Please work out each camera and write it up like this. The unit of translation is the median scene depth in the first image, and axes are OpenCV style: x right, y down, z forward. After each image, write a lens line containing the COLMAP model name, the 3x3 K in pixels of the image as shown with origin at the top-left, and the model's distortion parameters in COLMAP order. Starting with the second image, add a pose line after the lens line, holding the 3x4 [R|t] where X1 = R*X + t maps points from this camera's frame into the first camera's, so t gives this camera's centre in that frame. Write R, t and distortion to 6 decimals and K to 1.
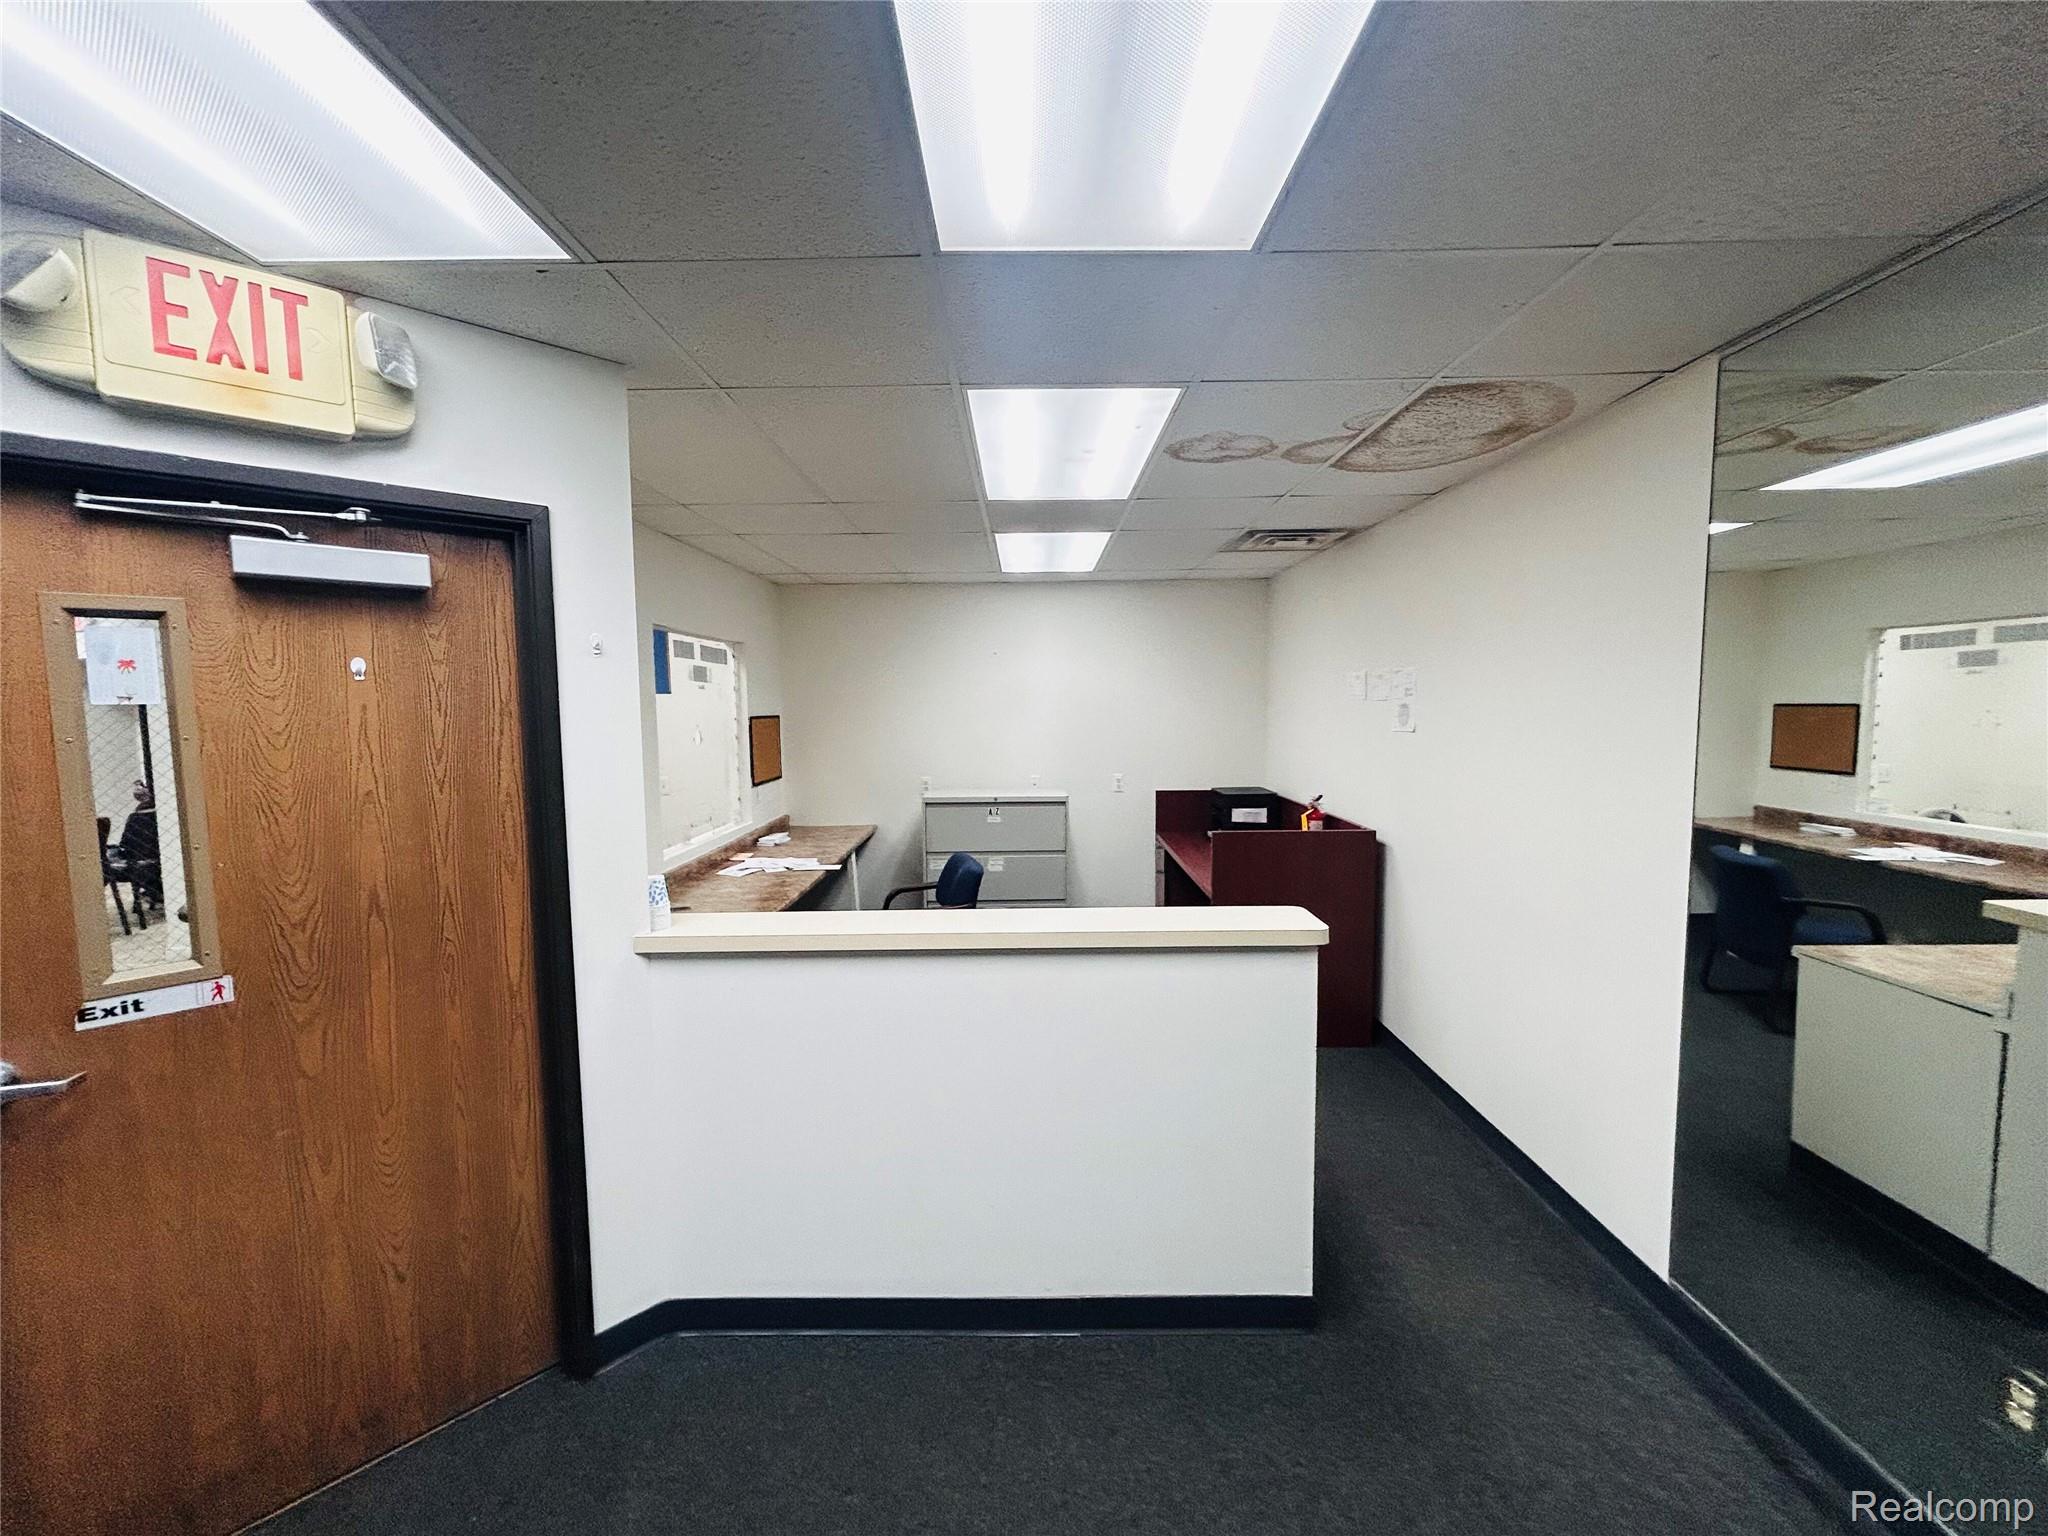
lens RADIAL K [[830.8, 0, 1019.5], [0, 830.8, 767.5], [0, 0, 1]] dist [-0.000229, 0.000574]
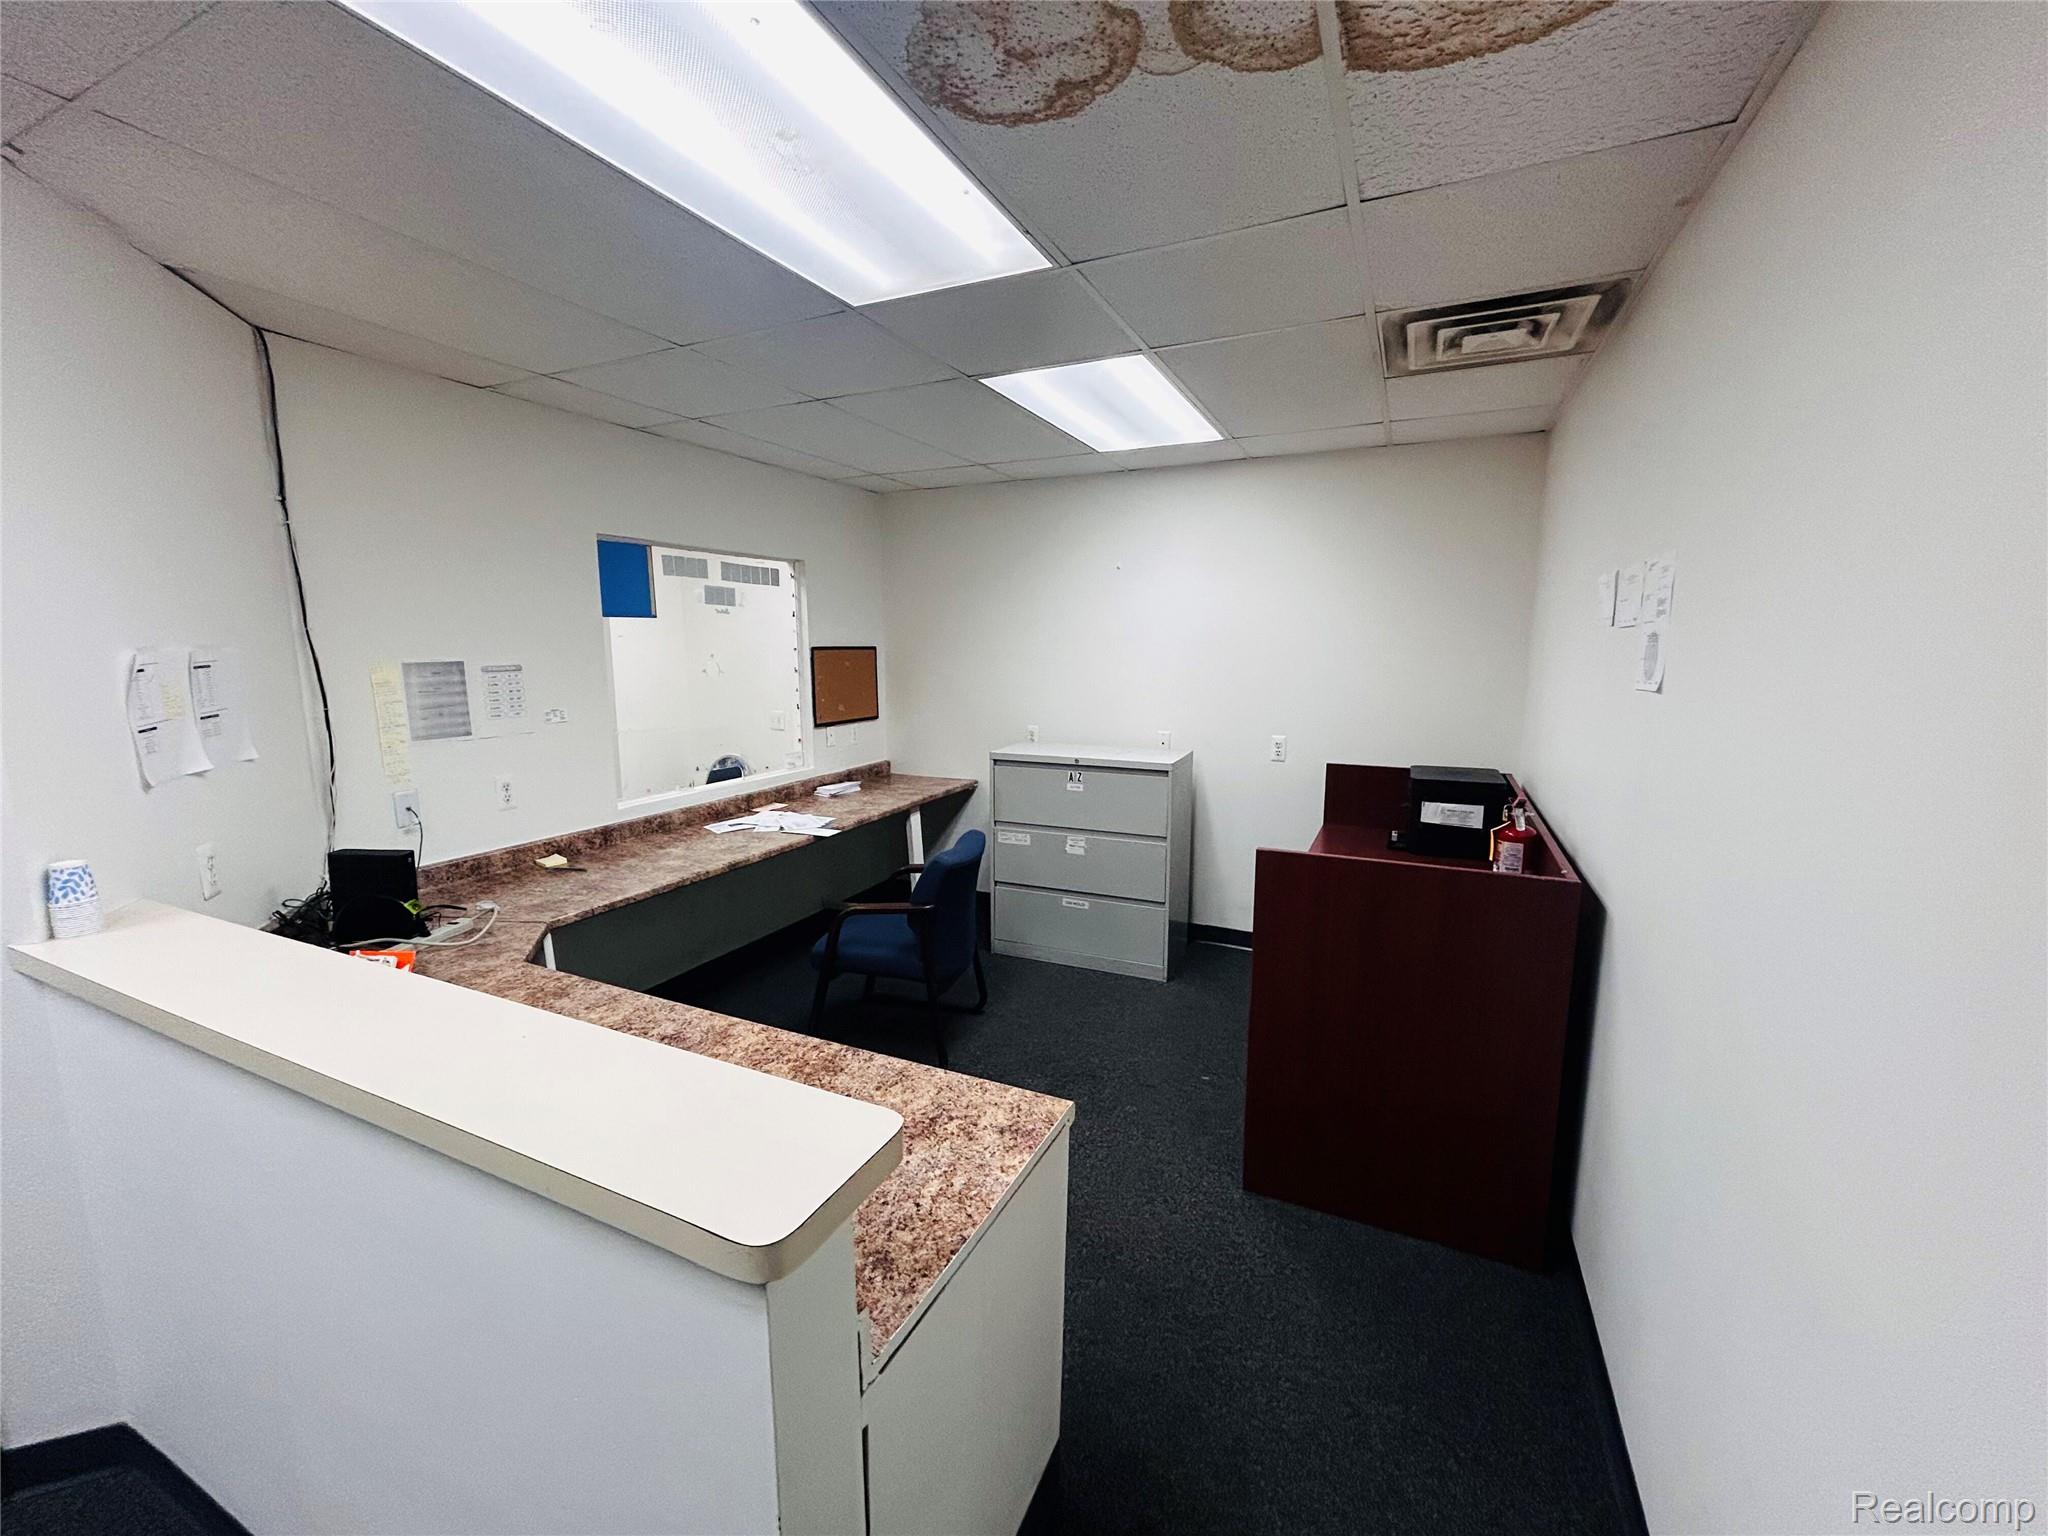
lens RADIAL K [[826.3, 0, 1020.2], [0, 826.3, 765.7], [0, 0, 1]] dist [0.000407, 0.000102]
pose [[0.904168, 0.072835, -0.420922, 0.461578], [-0.041580, 0.995684, 0.082974, -0.034338], [0.425149, -0.057520, 0.903294, 0.566505]]
